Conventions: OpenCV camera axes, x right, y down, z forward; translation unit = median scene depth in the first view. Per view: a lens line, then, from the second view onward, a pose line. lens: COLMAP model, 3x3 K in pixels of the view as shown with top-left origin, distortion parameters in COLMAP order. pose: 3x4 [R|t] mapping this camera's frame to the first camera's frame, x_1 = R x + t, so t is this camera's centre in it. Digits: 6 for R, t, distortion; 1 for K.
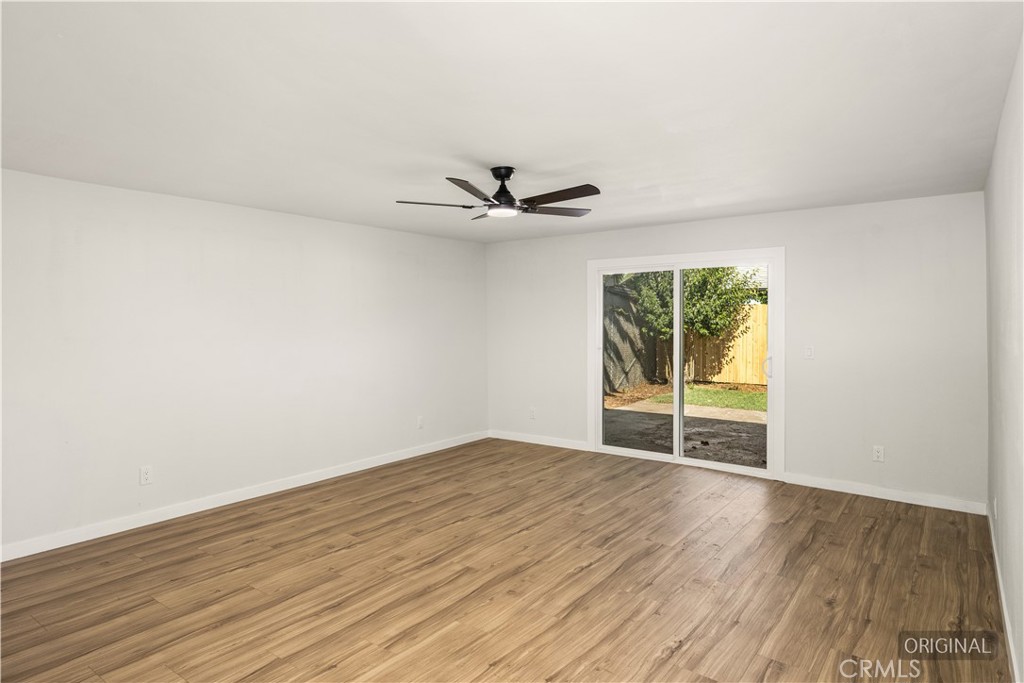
lens RADIAL K [[597.4, 0, 509.3], [0, 597.4, 333.1], [0, 0, 1]] dist [0.005601, 0.001590]
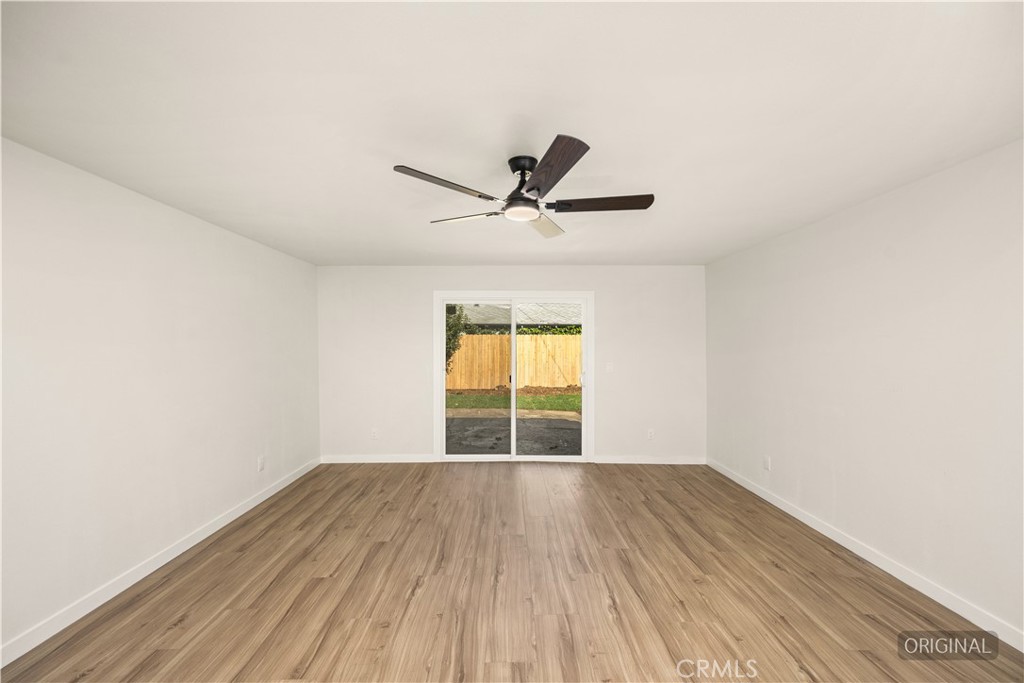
lens RADIAL K [[403.9, 0, 512.8], [0, 403.9, 350.3], [0, 0, 1]] dist [-0.000993, -0.000120]
pose [[0.794083, -0.003371, 0.607800, -0.310090], [0.009647, 0.999929, -0.007058, -0.004127], [-0.607733, 0.011468, 0.794059, 0.477135]]
